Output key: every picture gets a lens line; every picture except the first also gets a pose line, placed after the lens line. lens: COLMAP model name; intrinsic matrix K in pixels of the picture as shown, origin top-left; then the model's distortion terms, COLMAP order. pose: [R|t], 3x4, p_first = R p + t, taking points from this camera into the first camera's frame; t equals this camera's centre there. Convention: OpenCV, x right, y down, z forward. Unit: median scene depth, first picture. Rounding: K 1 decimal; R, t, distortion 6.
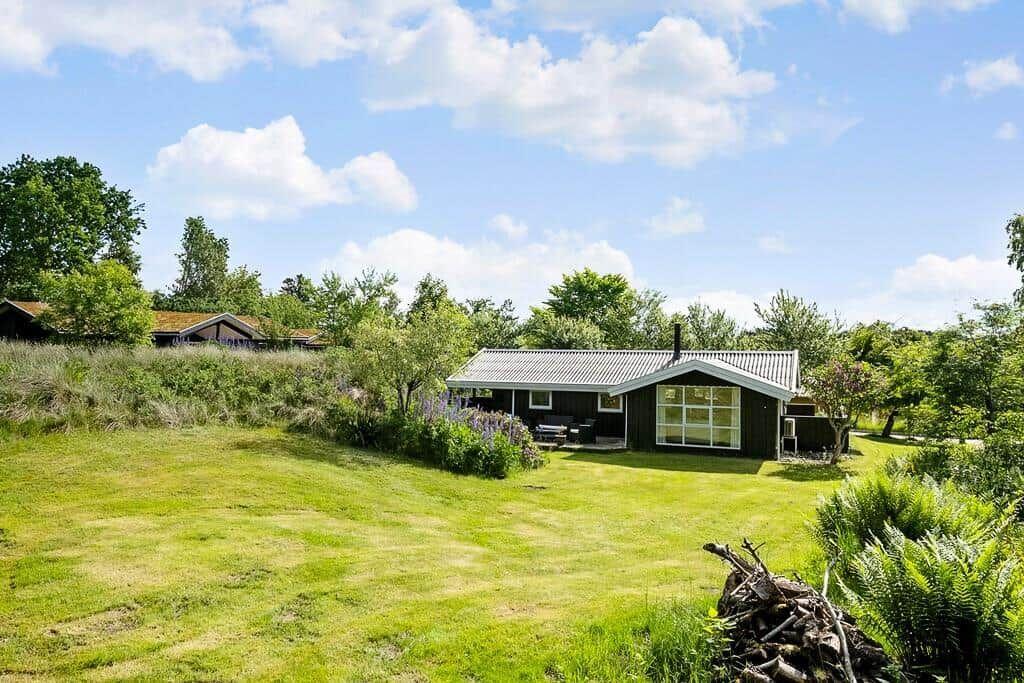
lens RADIAL K [[669.2, 0, 485.9], [0, 669.2, 340.3], [0, 0, 1]] dist [-0.010187, -0.001261]
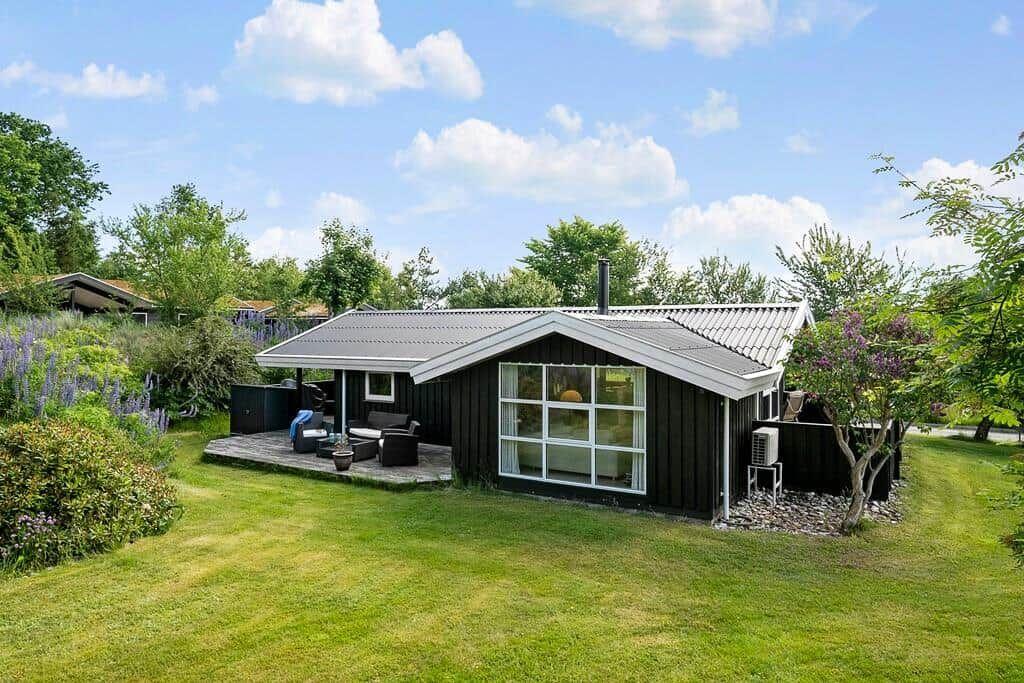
lens RADIAL K [[609.3, 0, 512.0], [0, 609.3, 341.5], [0, 0, 1]] dist [-0.003356, -0.001855]
pose [[0.992845, -0.006201, -0.119247, 0.208062], [0.010168, 0.999414, 0.032688, 0.022250], [0.118975, -0.033667, 0.992326, 0.338379]]
